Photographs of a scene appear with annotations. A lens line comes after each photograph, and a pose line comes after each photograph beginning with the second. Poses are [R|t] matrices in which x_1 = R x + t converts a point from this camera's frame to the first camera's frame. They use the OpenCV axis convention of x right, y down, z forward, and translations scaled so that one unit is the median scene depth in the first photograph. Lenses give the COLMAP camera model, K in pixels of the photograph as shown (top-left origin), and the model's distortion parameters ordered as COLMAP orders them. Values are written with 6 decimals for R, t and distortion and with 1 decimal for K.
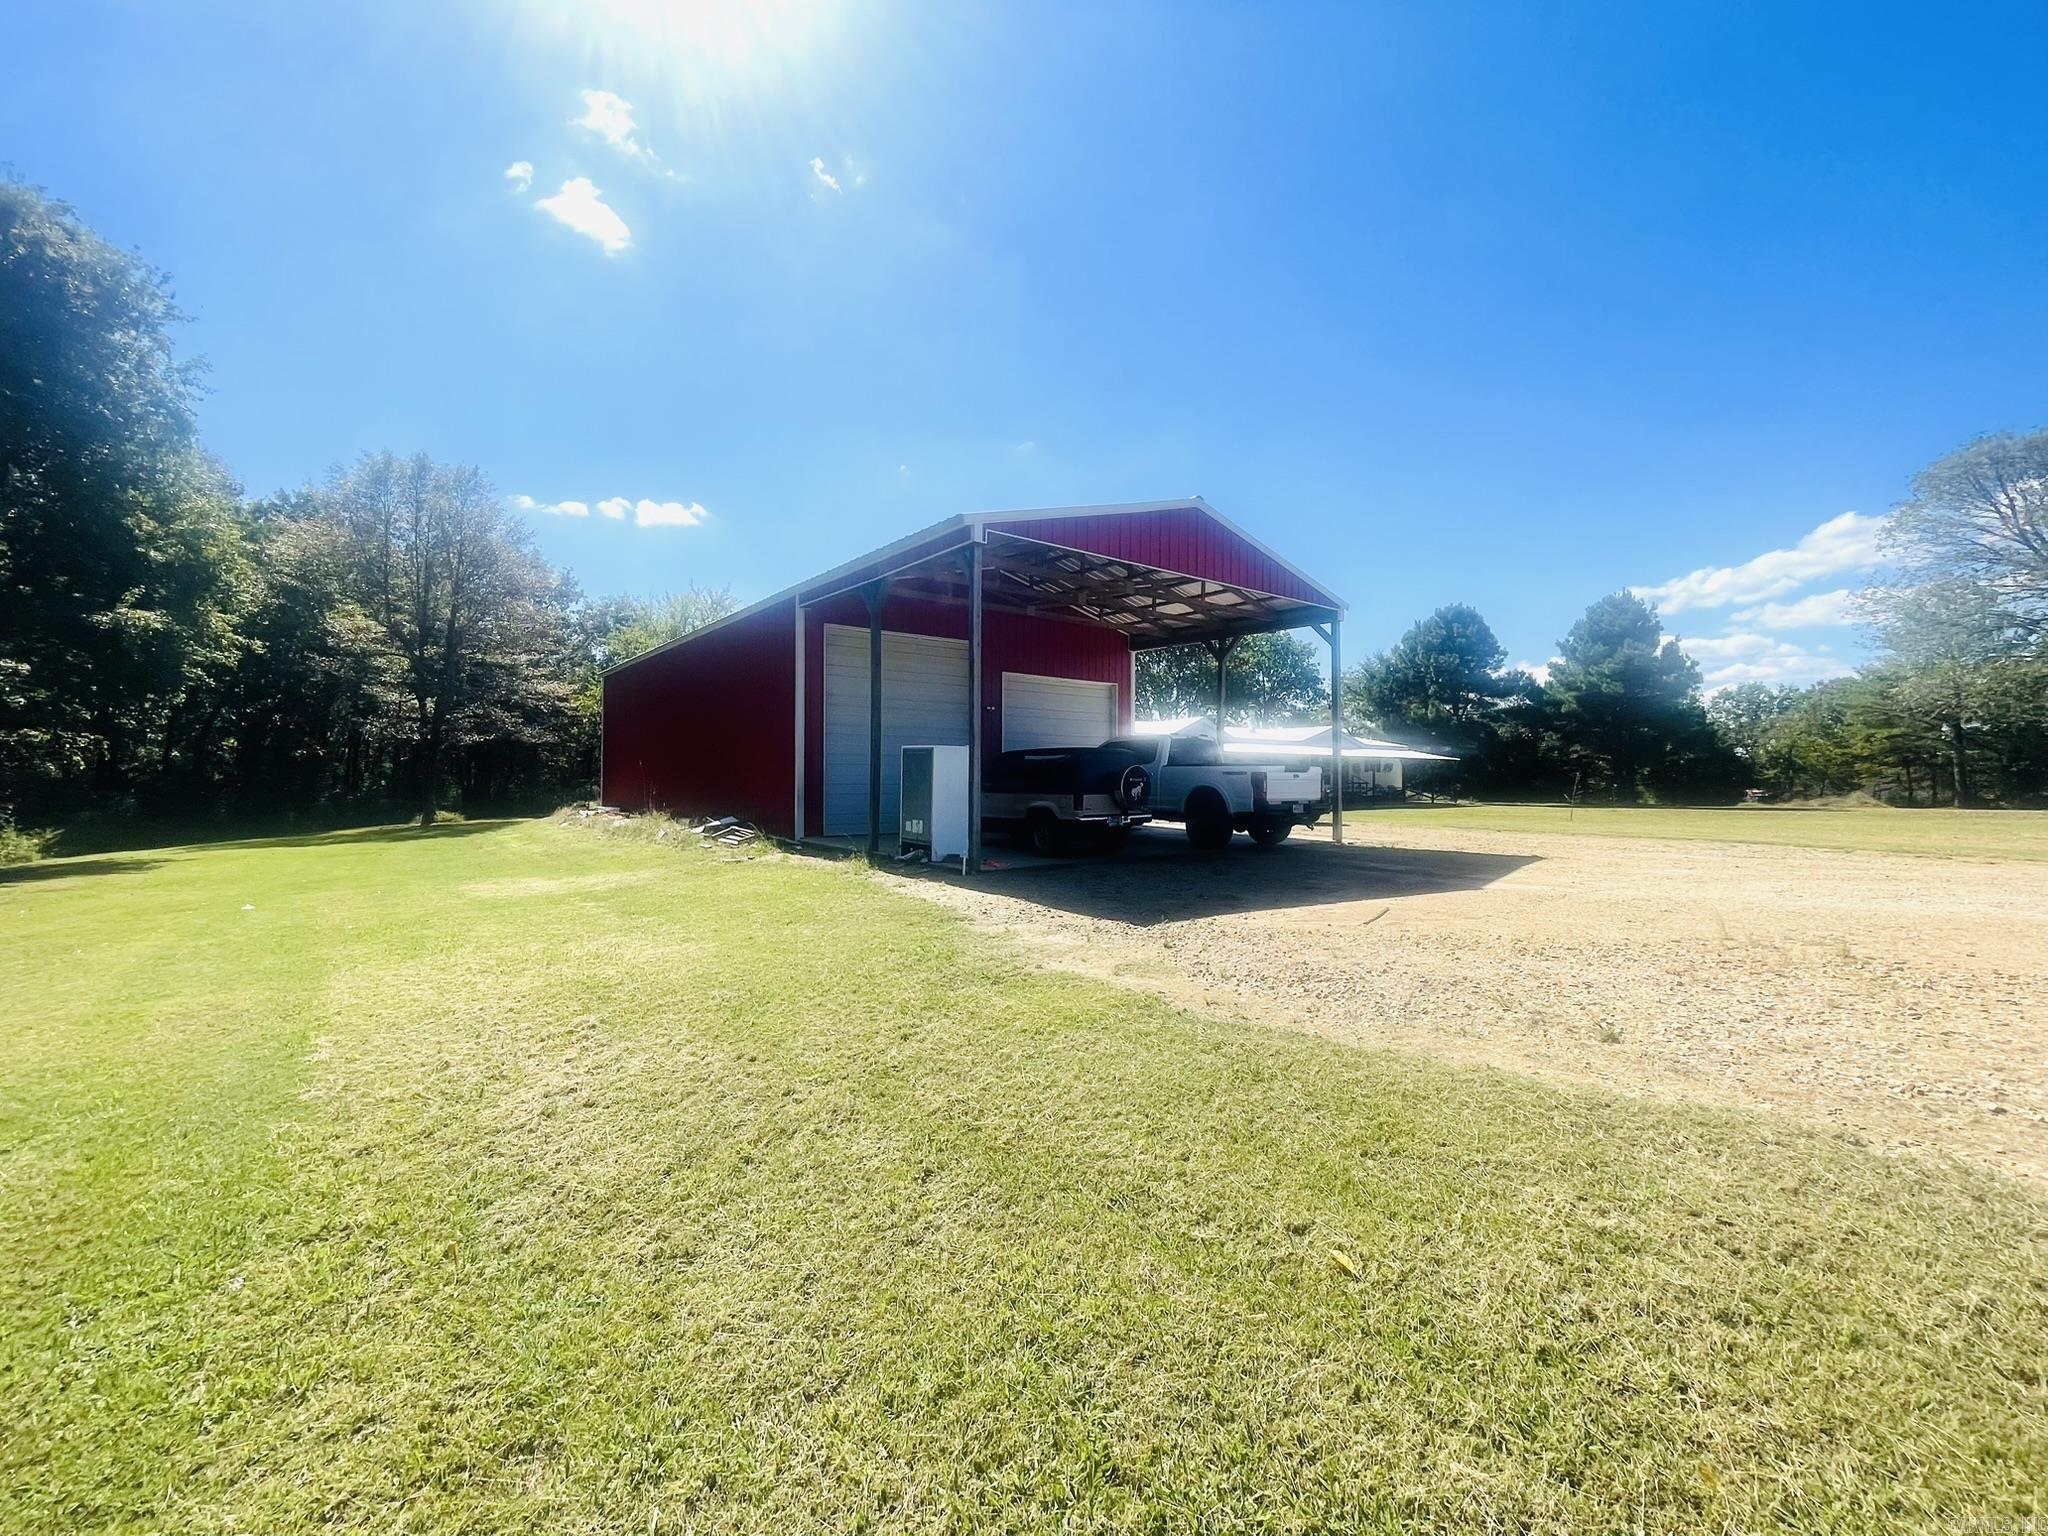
lens RADIAL K [[830.1, 0, 1002.8], [0, 830.1, 773.4], [0, 0, 1]] dist [-0.004339, 0.000873]
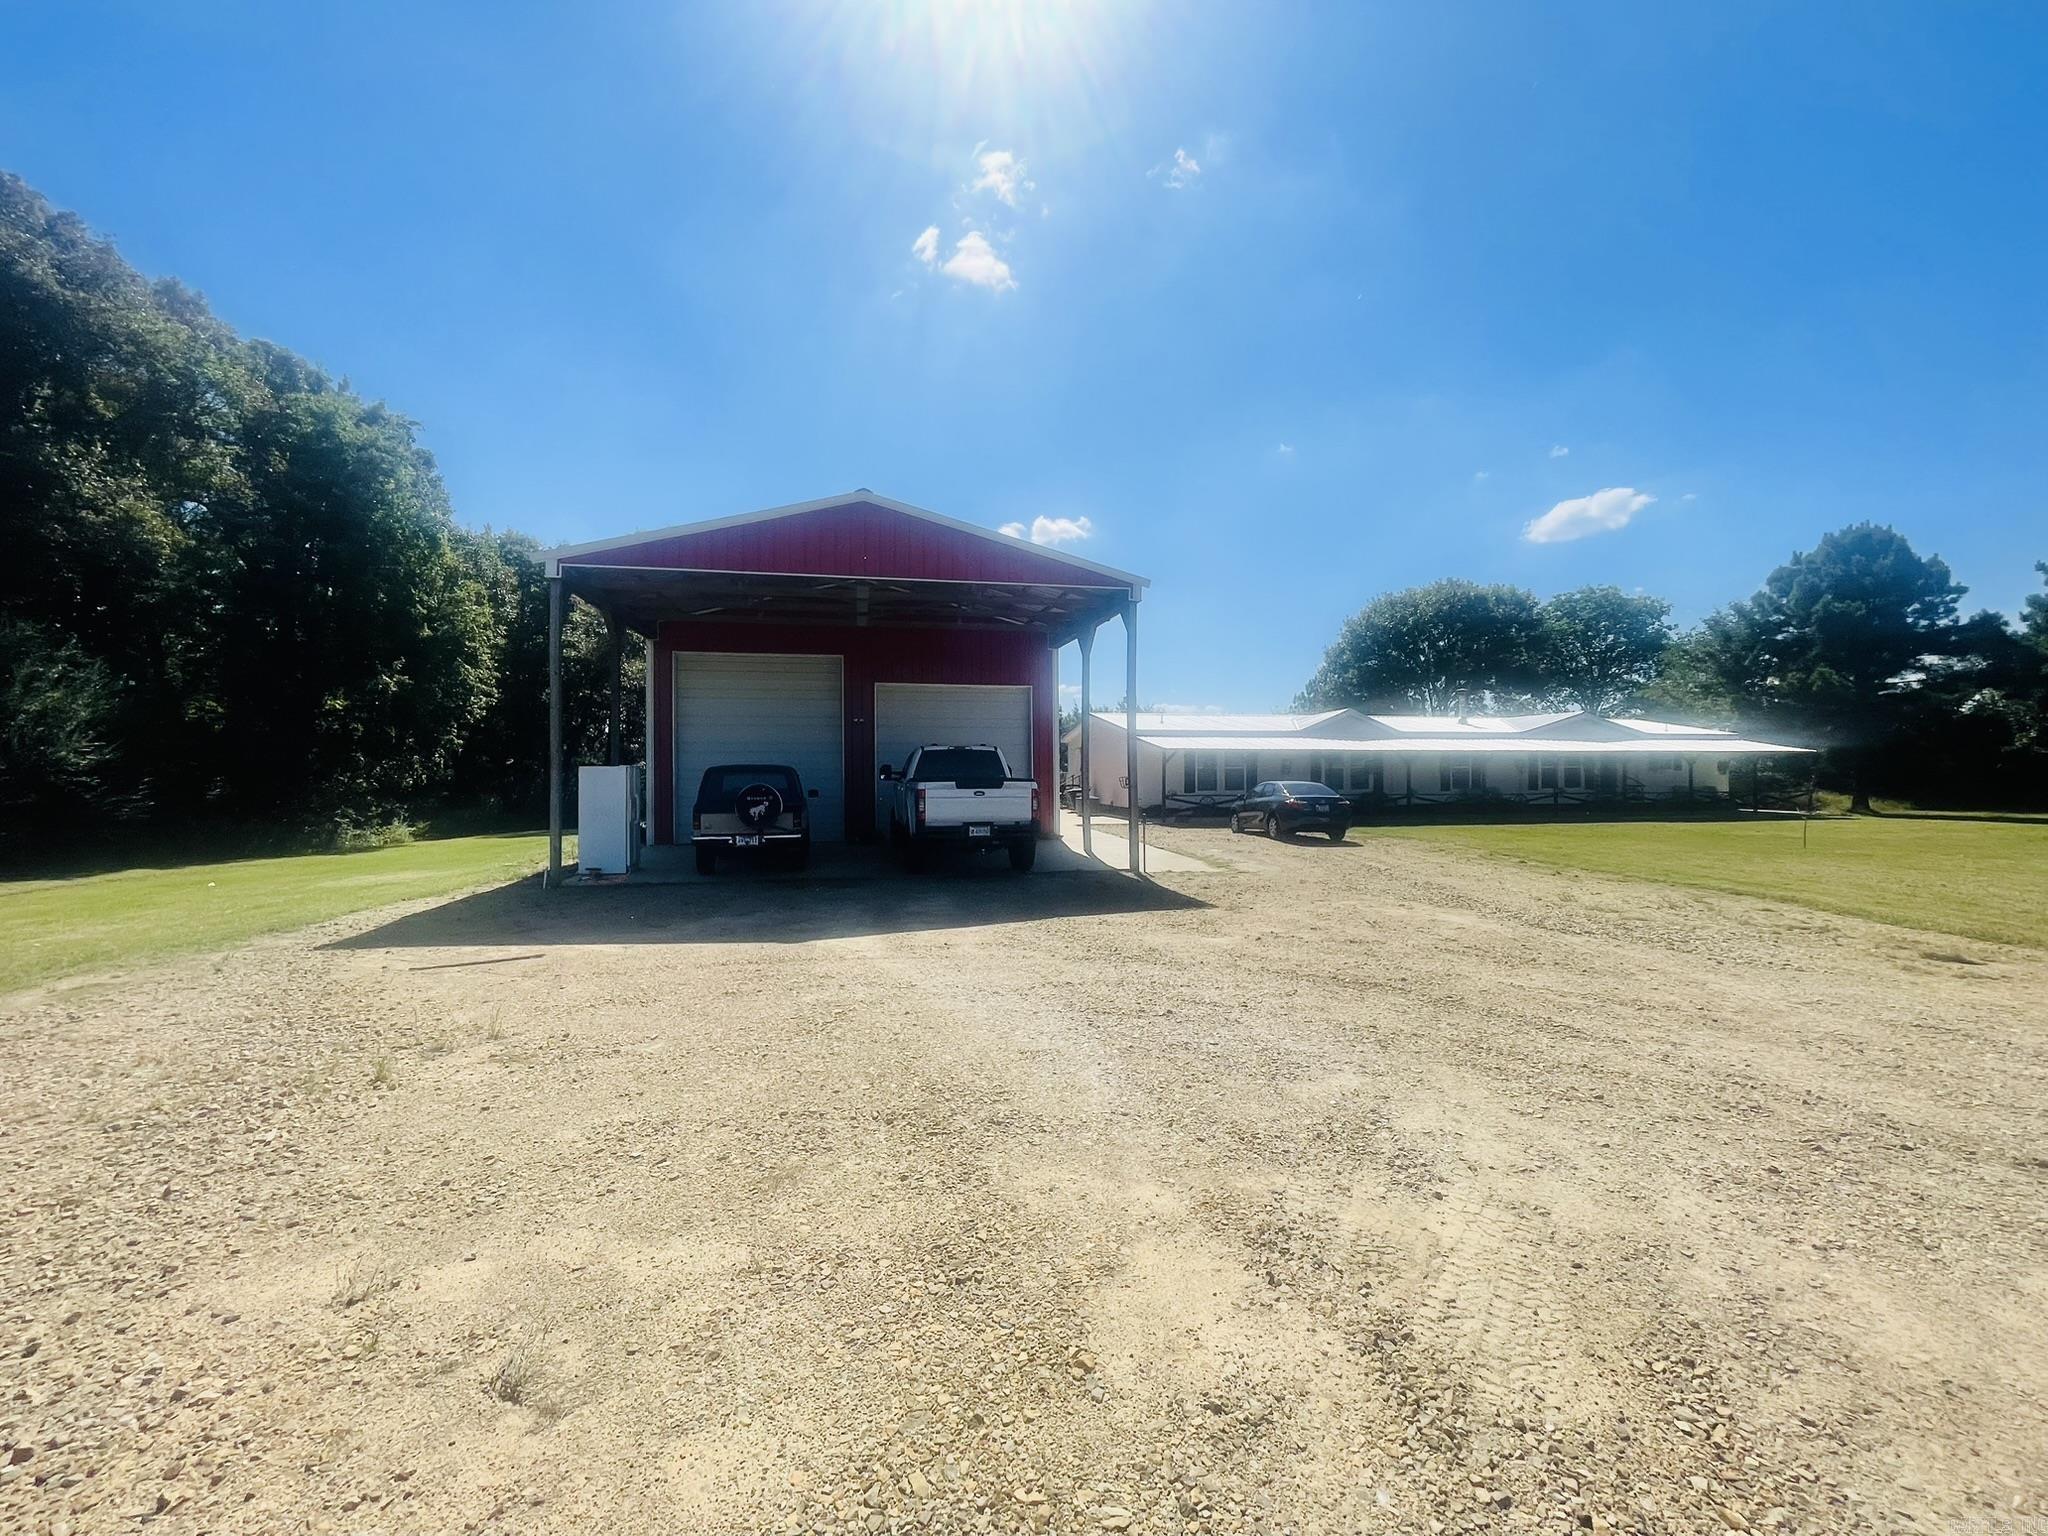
lens RADIAL K [[830.1, 0, 1014.5], [0, 830.1, 762.2], [0, 0, 1]] dist [-0.004339, 0.000873]
pose [[0.896494, -0.001237, -0.443053, 0.213403], [0.002324, 0.999995, 0.001909, -0.008830], [0.443049, -0.002741, 0.896493, 0.066536]]
